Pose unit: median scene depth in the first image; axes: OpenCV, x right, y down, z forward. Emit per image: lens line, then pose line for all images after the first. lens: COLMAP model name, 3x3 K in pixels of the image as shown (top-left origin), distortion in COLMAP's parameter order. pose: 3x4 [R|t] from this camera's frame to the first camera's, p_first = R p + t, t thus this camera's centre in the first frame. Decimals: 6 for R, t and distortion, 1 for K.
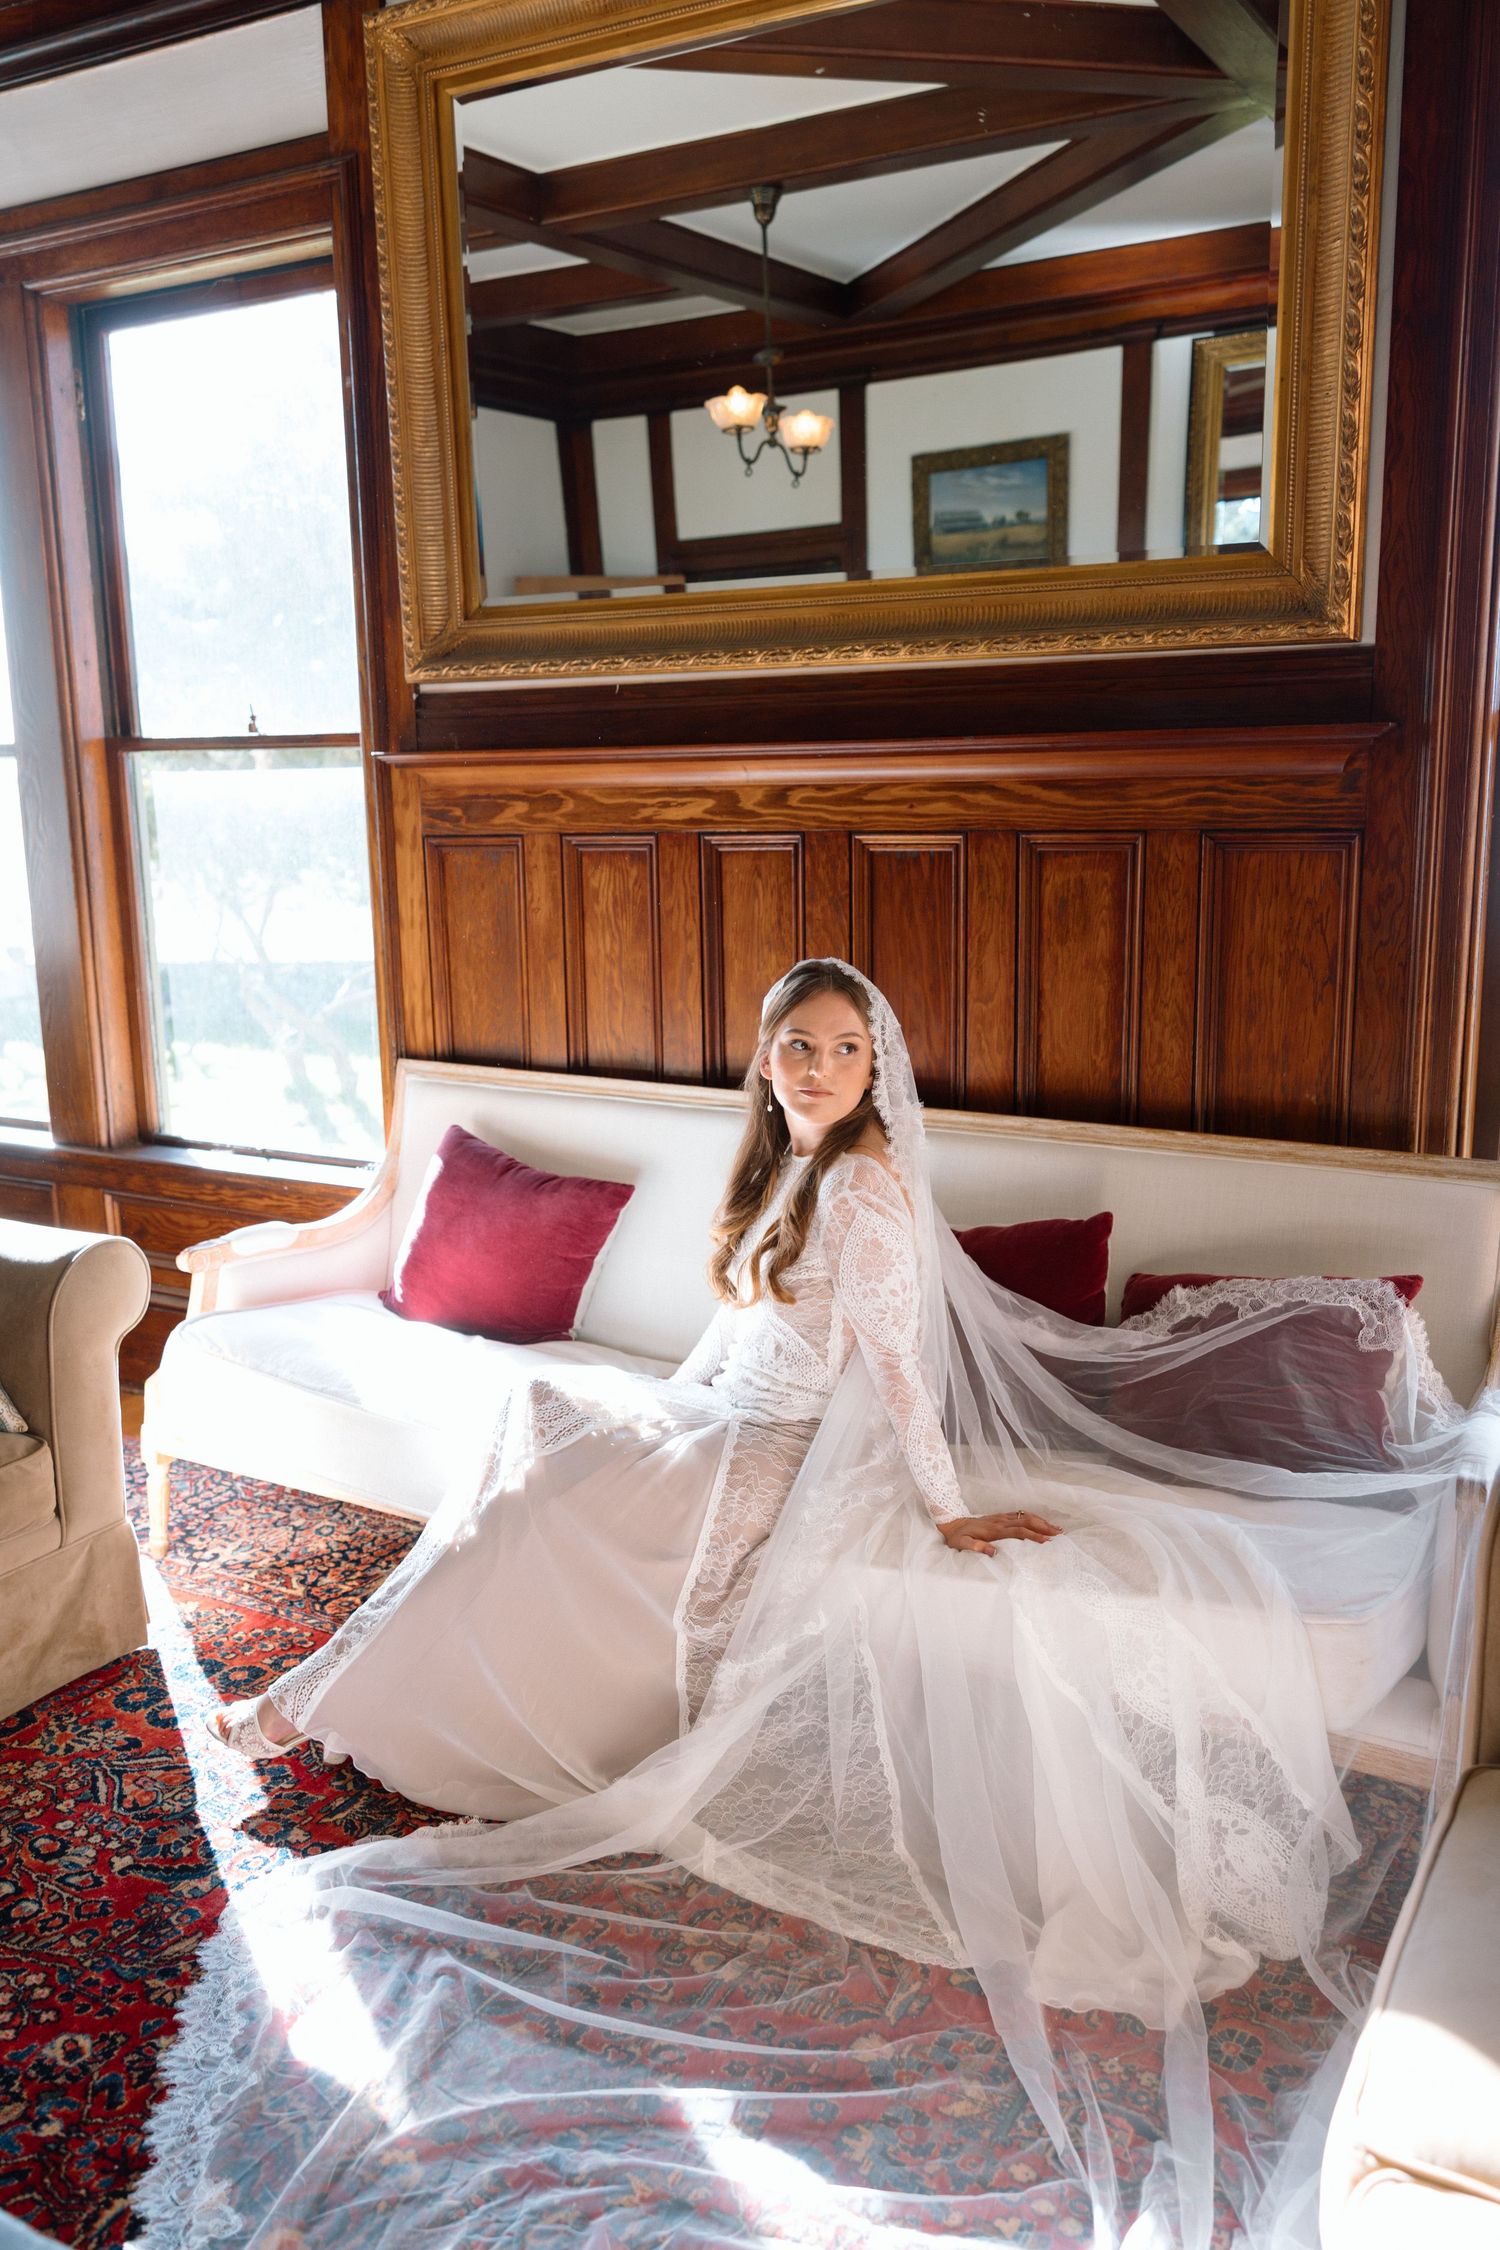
lens RADIAL K [[1895.6, 0, 752.6], [0, 1895.6, 1212.6], [0, 0, 1]] dist [0.002169, -0.000156]
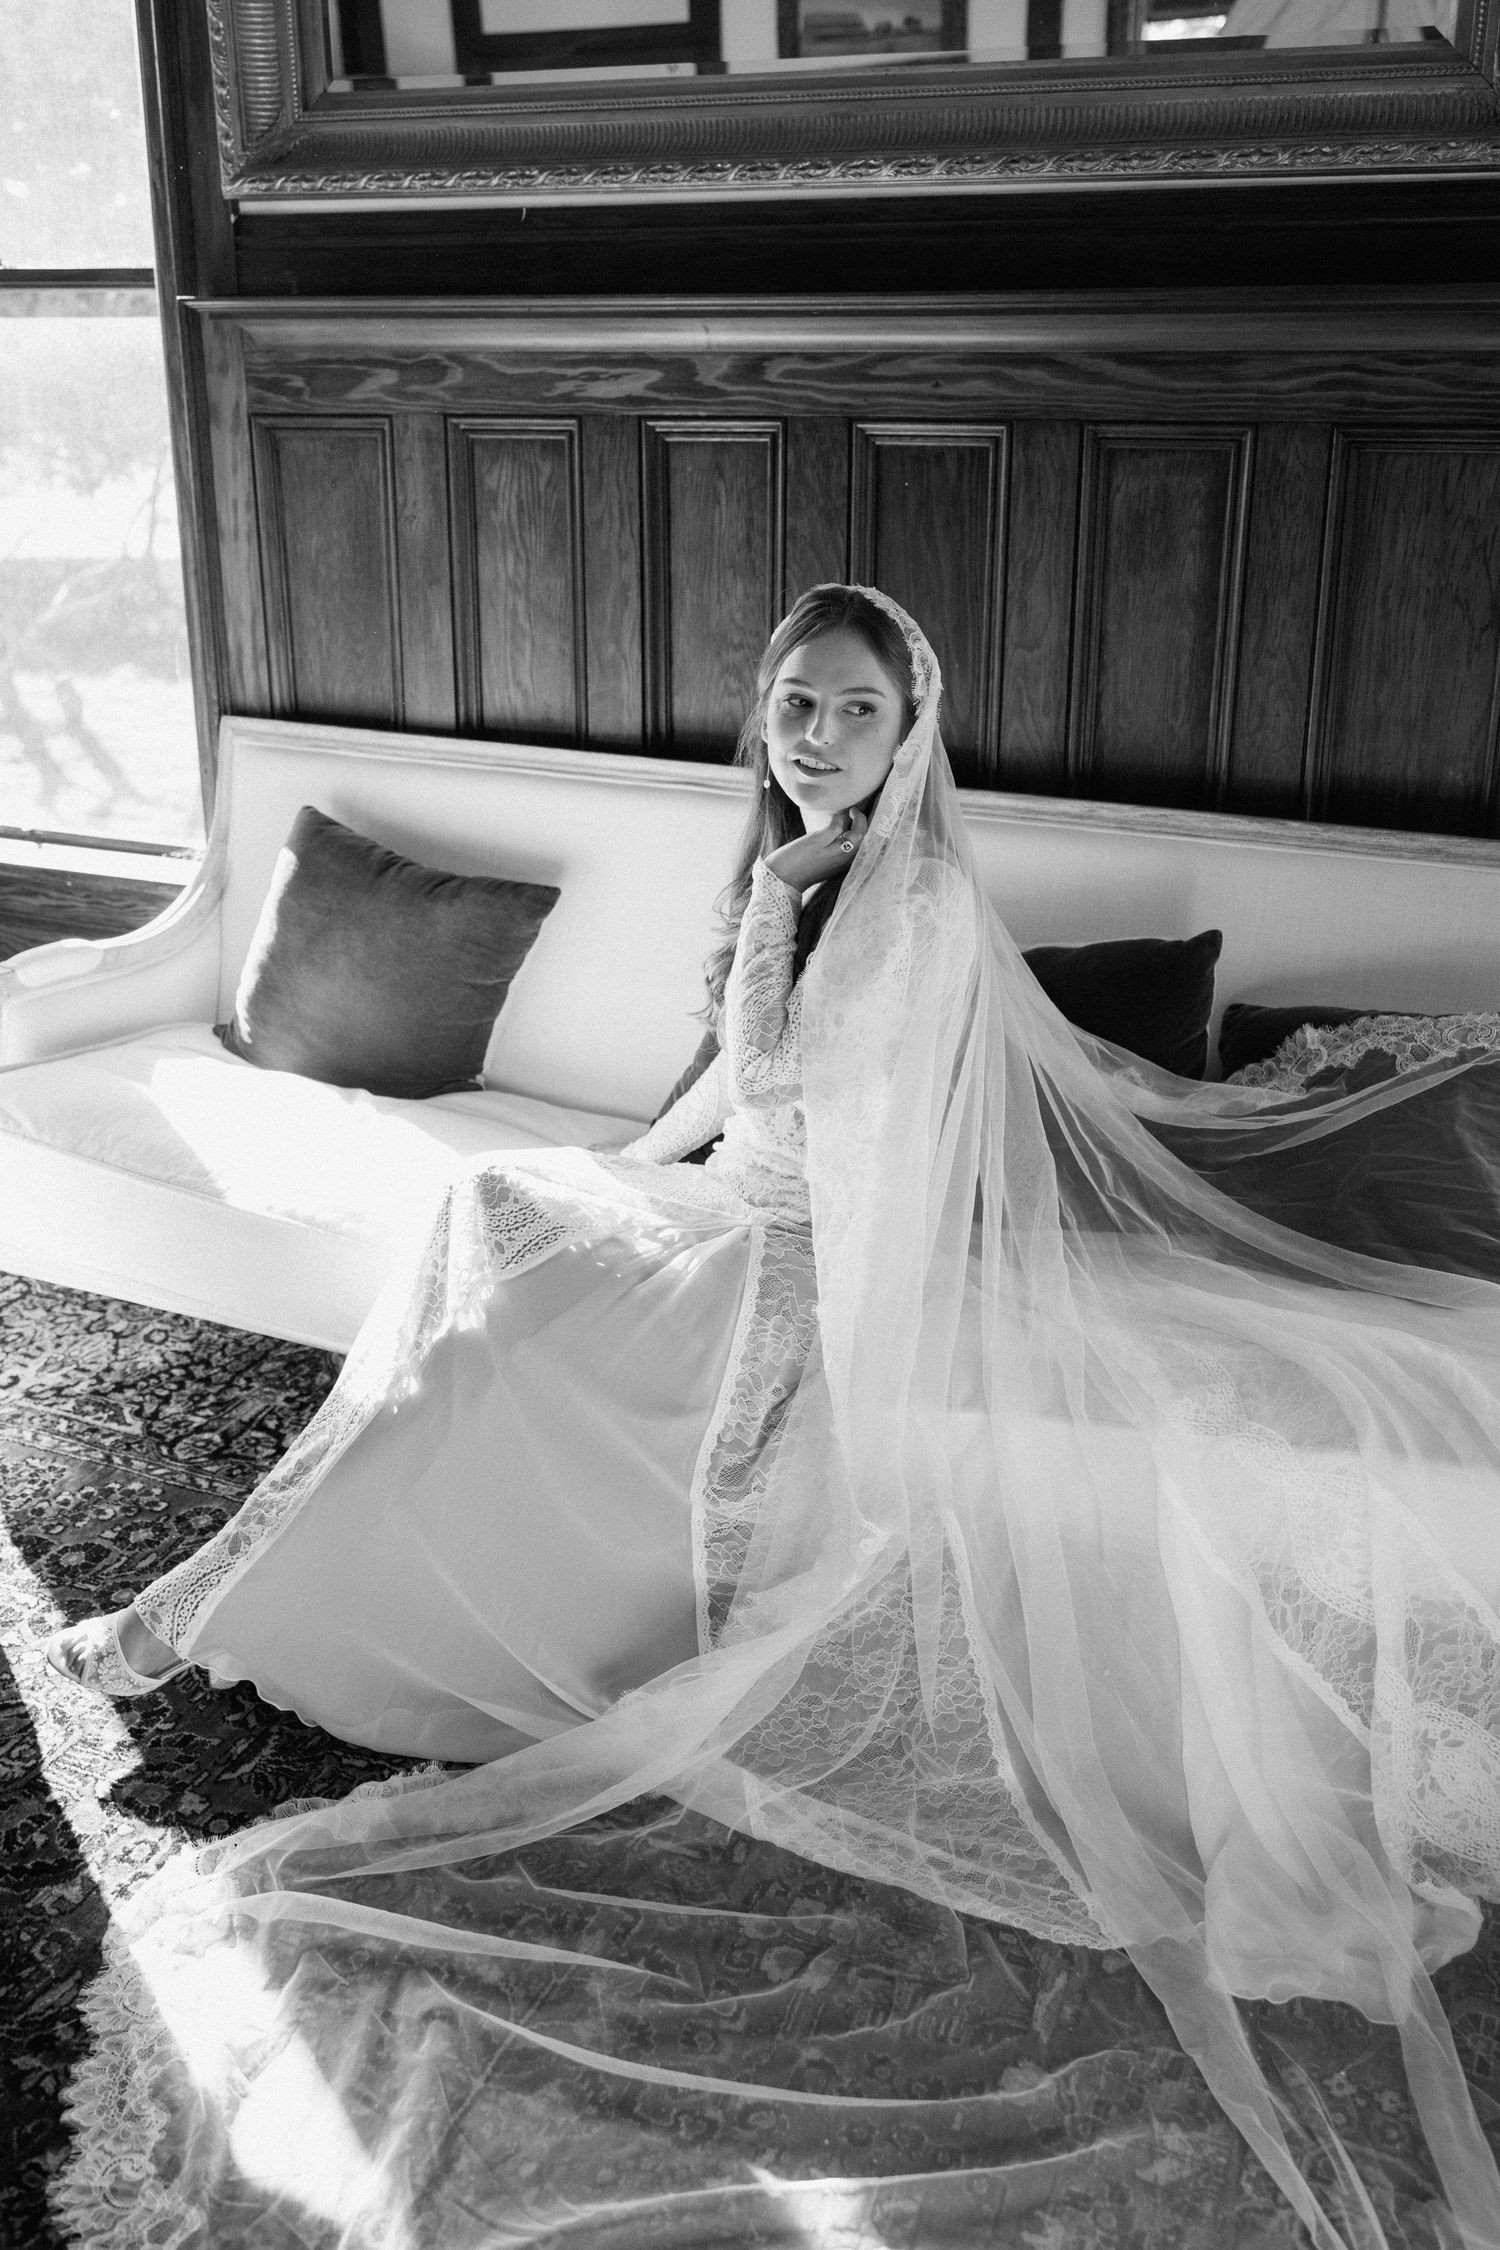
lens RADIAL K [[2069.2, 0, 782.5], [0, 2069.2, 1068.2], [0, 0, 1]] dist [0.001771, 0.003369]
pose [[0.991624, -0.024843, 0.126750, -0.094253], [0.010871, 0.993900, 0.109750, -0.038021], [-0.128703, -0.107452, 0.985845, 0.180656]]
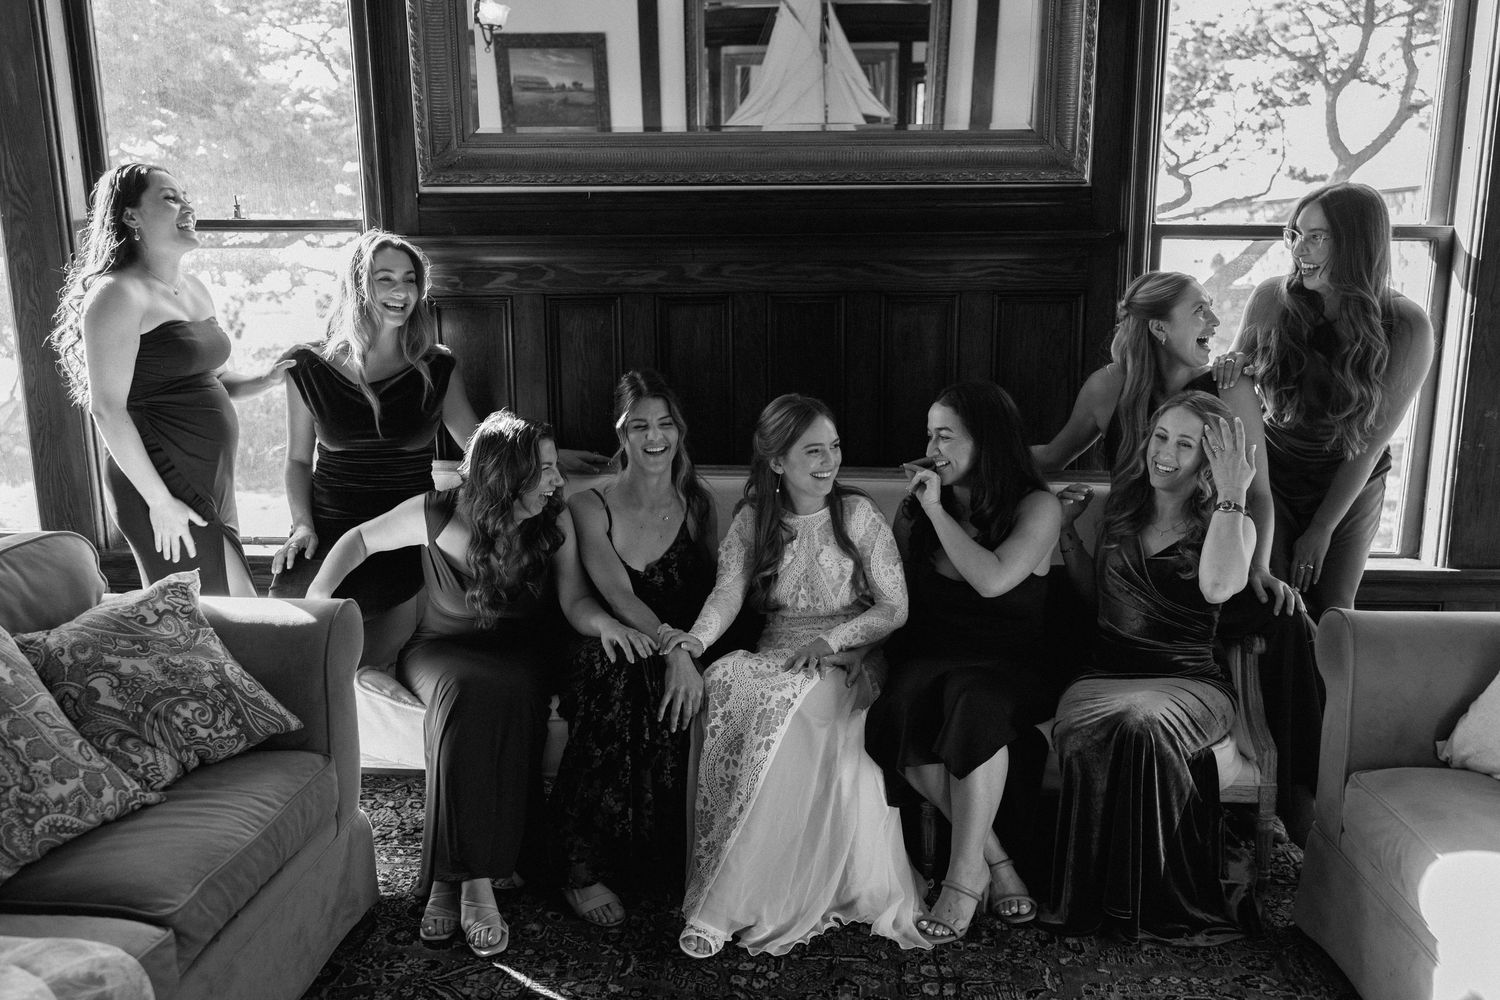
lens RADIAL K [[1263.7, 0, 746.5], [0, 1263.7, 548.6], [0, 0, 1]] dist [0.002169, -0.000156]
pose [[0.879026, -0.098417, 0.466505, -0.518058], [0.097025, 0.994914, 0.027071, -0.021501], [-0.466797, 0.021466, 0.884104, 0.094698]]
